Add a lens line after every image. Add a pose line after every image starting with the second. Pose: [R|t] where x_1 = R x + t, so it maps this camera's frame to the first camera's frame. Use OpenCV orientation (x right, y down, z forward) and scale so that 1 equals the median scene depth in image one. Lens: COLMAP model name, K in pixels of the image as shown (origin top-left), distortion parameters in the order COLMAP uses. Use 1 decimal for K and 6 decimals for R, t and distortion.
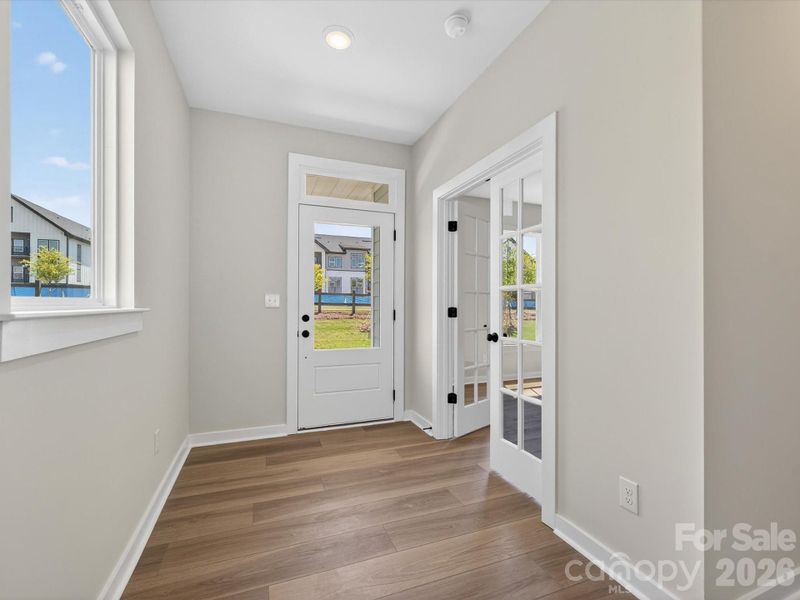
lens RADIAL K [[362.2, 0, 400.5], [0, 362.2, 301.9], [0, 0, 1]] dist [0.001010, 0.000007]
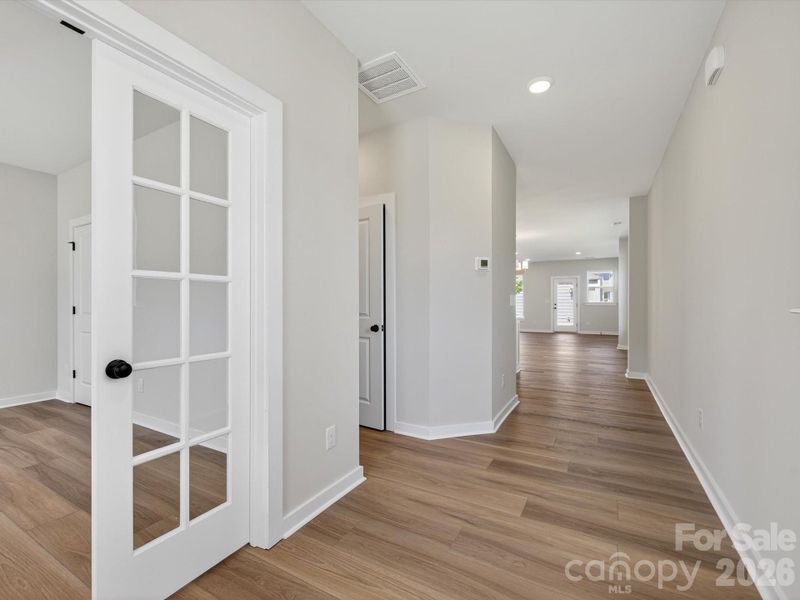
lens RADIAL K [[362.2, 0, 400.5], [0, 362.2, 301.9], [0, 0, 1]] dist [0.001010, 0.000007]
pose [[-0.640740, -0.006288, 0.767733, -0.447055], [-0.009577, 0.999954, 0.000197, -0.001969], [-0.767699, -0.007227, -0.640770, 1.200599]]
